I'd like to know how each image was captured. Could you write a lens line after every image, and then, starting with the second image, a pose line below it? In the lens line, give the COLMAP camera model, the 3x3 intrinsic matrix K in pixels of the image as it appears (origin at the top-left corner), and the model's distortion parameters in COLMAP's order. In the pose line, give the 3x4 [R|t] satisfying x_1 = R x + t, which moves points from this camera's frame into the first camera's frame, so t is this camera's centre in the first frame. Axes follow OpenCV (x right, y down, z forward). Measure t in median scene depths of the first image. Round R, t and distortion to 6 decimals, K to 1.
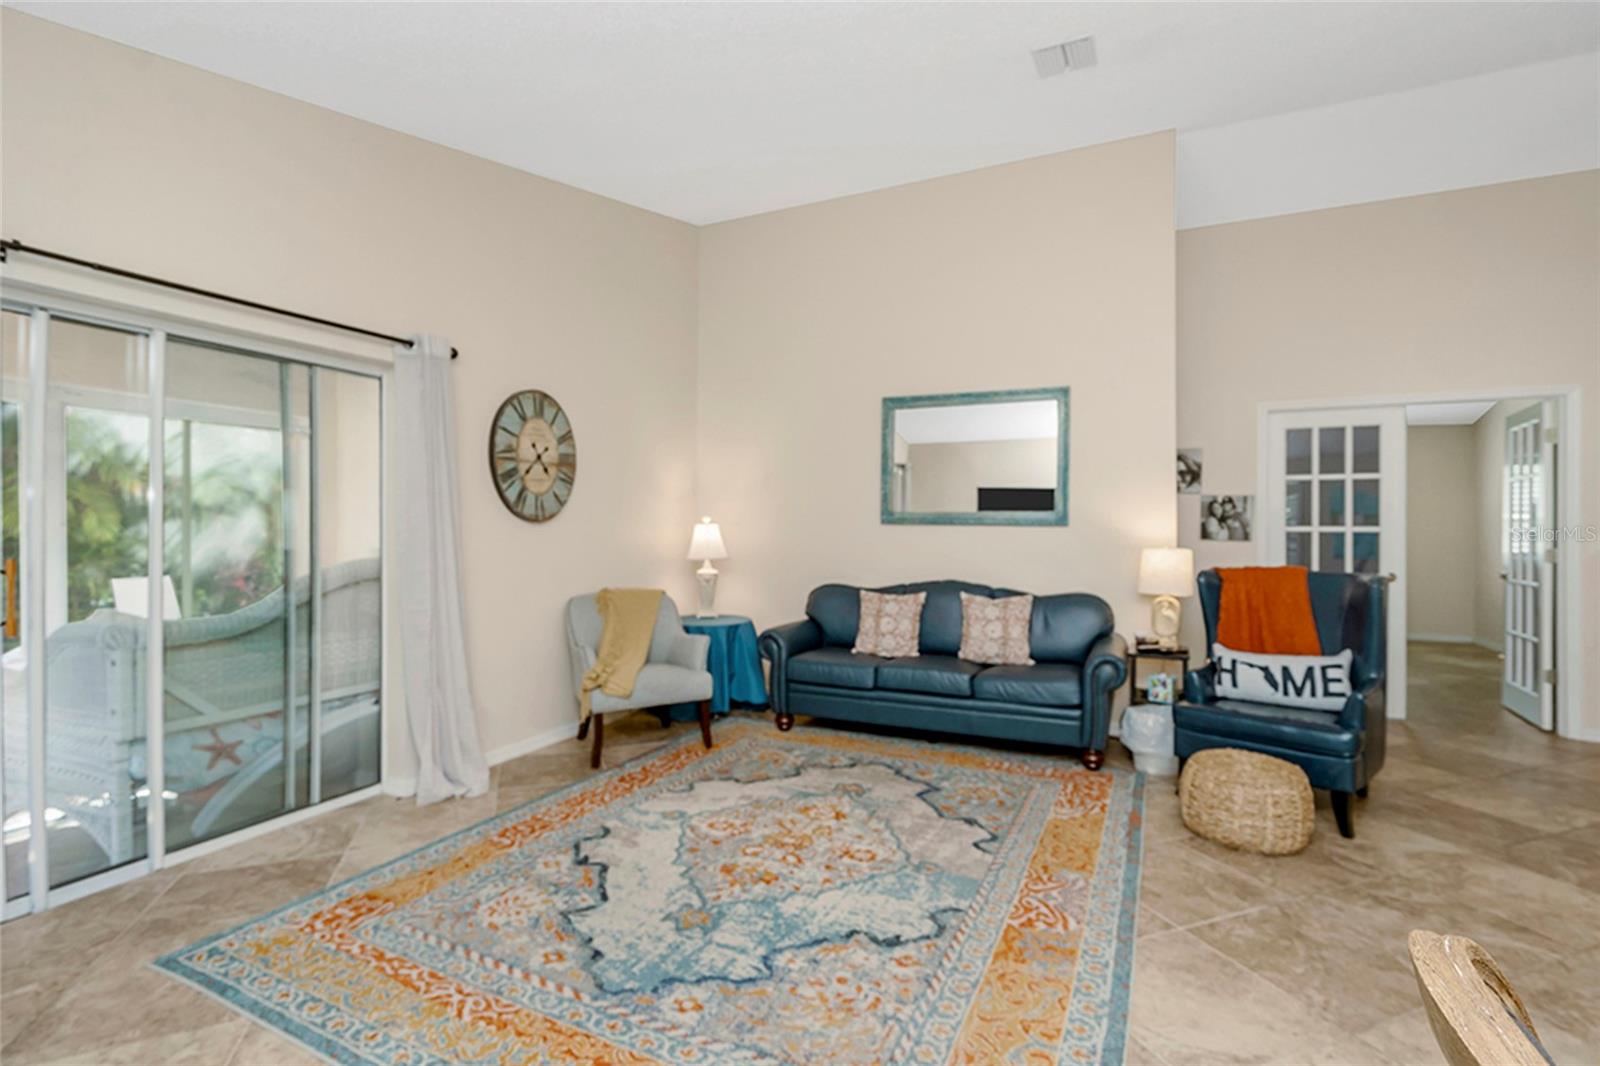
lens RADIAL K [[729.7, 0, 810.8], [0, 729.7, 529.9], [0, 0, 1]] dist [-0.002359, 0.002122]
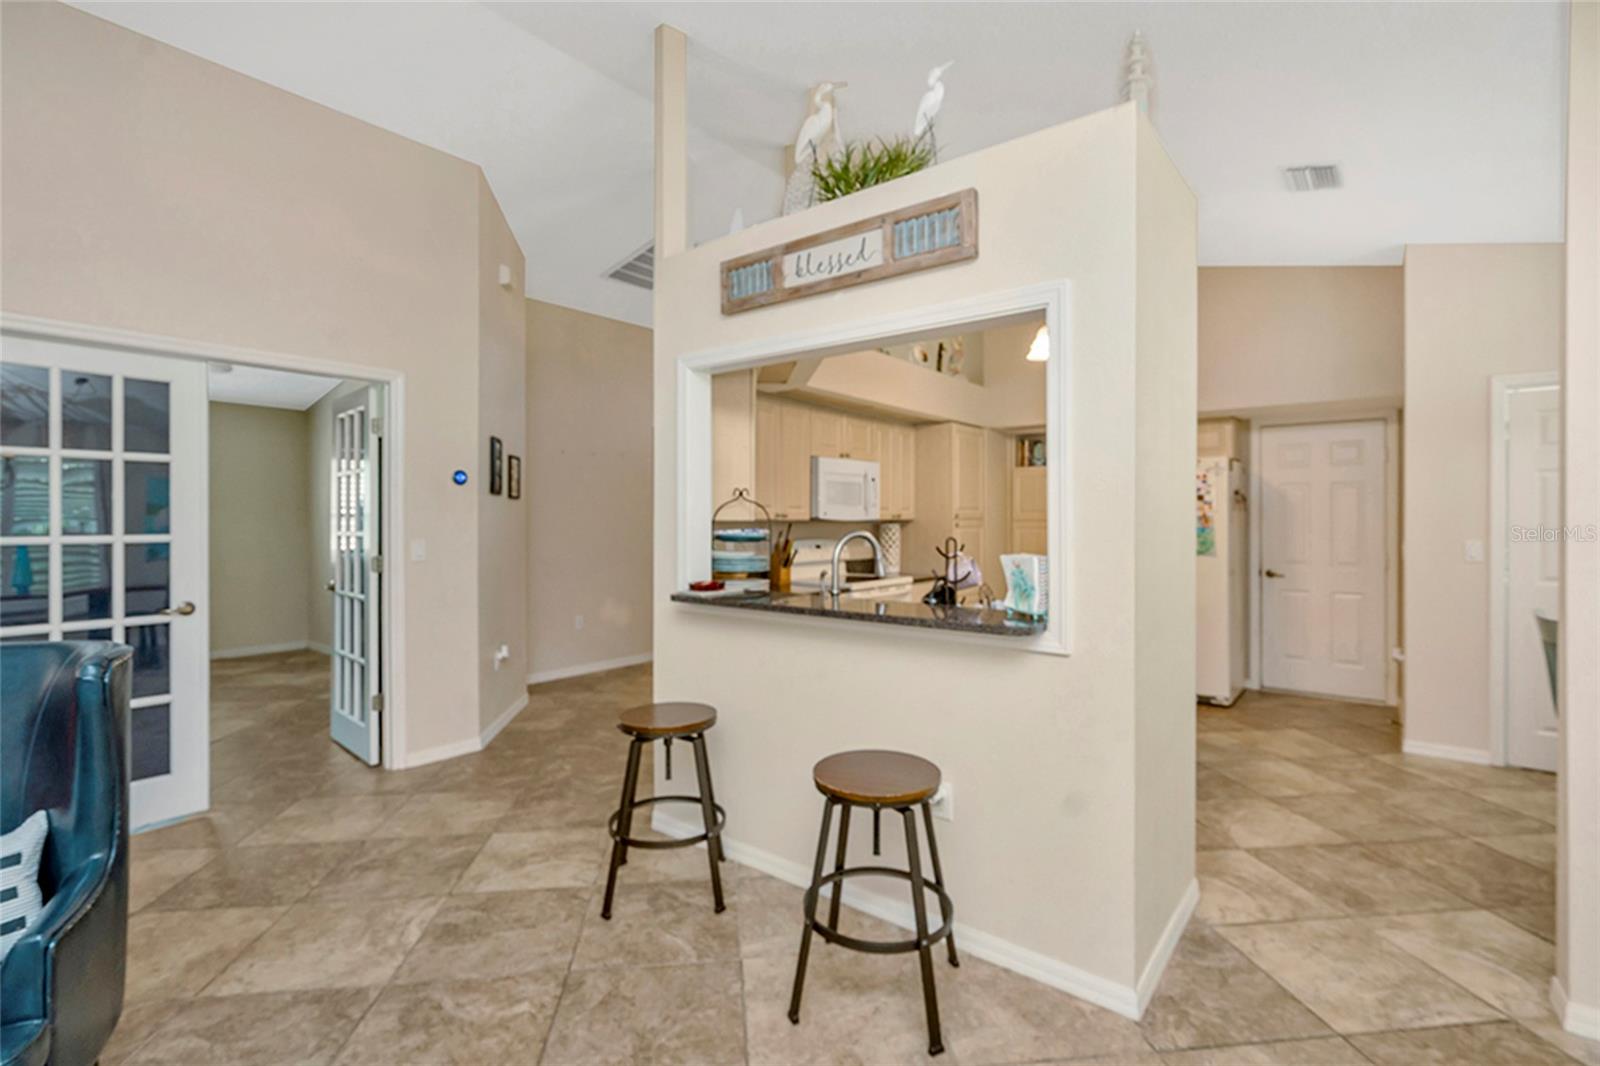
lens RADIAL K [[729.7, 0, 800.3], [0, 729.7, 520.4], [0, 0, 1]] dist [-0.002359, 0.002122]
pose [[0.246241, -0.007901, 0.969176, 0.354699], [0.002785, 0.999968, 0.007445, -0.026220], [-0.969205, 0.000866, 0.246255, 0.354380]]
